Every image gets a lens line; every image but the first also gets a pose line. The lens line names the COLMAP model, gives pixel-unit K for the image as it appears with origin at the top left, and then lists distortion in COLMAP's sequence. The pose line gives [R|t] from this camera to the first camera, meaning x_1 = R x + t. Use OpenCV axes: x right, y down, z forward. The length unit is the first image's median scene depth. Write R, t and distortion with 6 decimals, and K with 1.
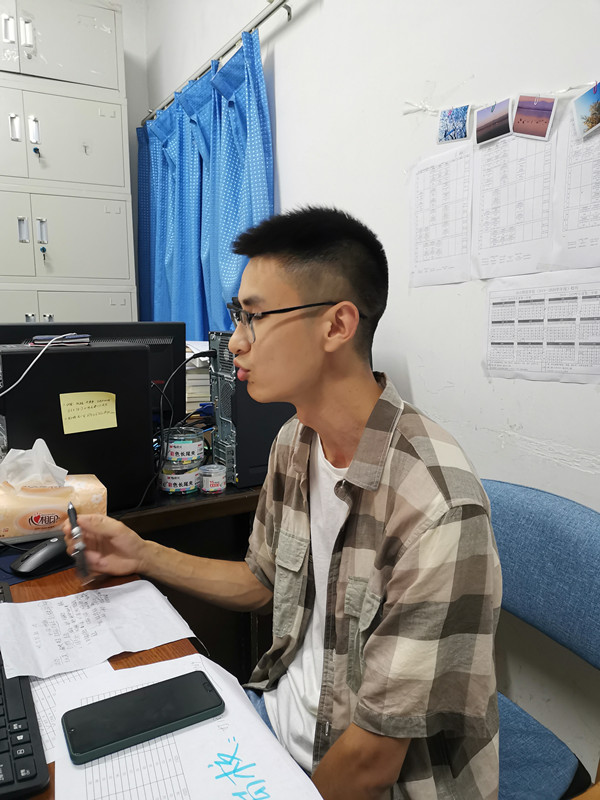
lens RADIAL K [[605.9, 0, 300.0], [0, 605.9, 400.0], [0, 0, 1]] dist [0.047631, -0.036280]
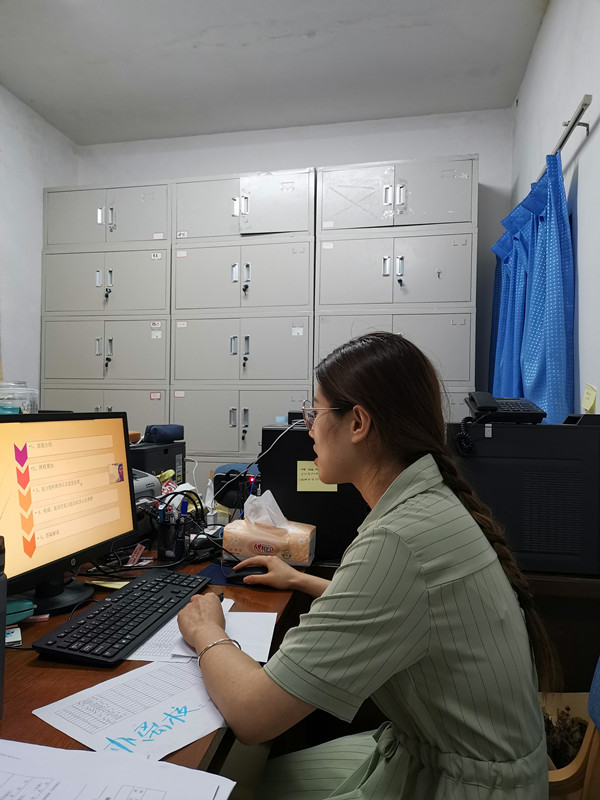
lens RADIAL K [[605.9, 0, 300.0], [0, 605.9, 400.0], [0, 0, 1]] dist [0.047631, -0.036280]
pose [[0.760890, 0.005392, -0.648858, 0.291448], [-0.116390, 0.984882, -0.128302, 0.017348], [0.638357, 0.173145, 0.750015, -0.020569]]
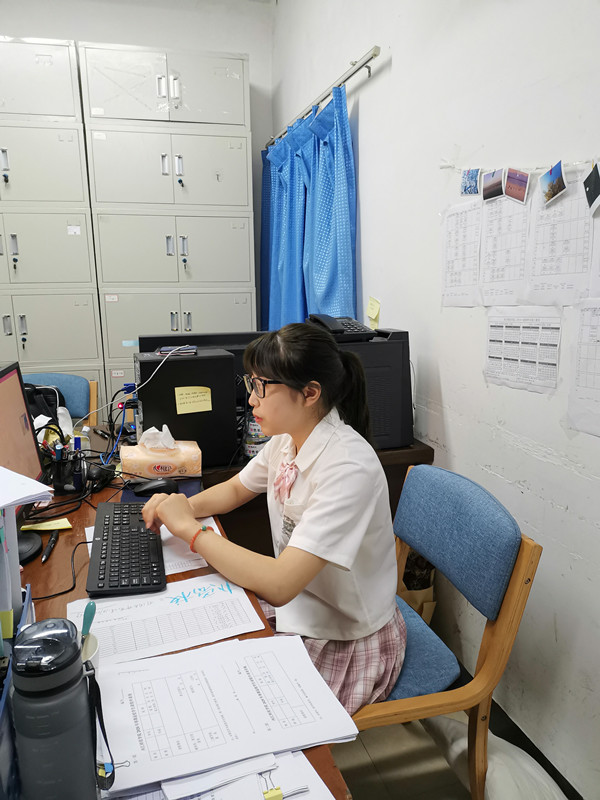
lens RADIAL K [[605.9, 0, 300.0], [0, 605.9, 400.0], [0, 0, 1]] dist [0.047631, -0.036280]
pose [[0.971614, 0.037389, -0.233597, 0.156614], [-0.026546, 0.998427, 0.049390, -0.037084], [0.235076, -0.041786, 0.971078, -0.236103]]
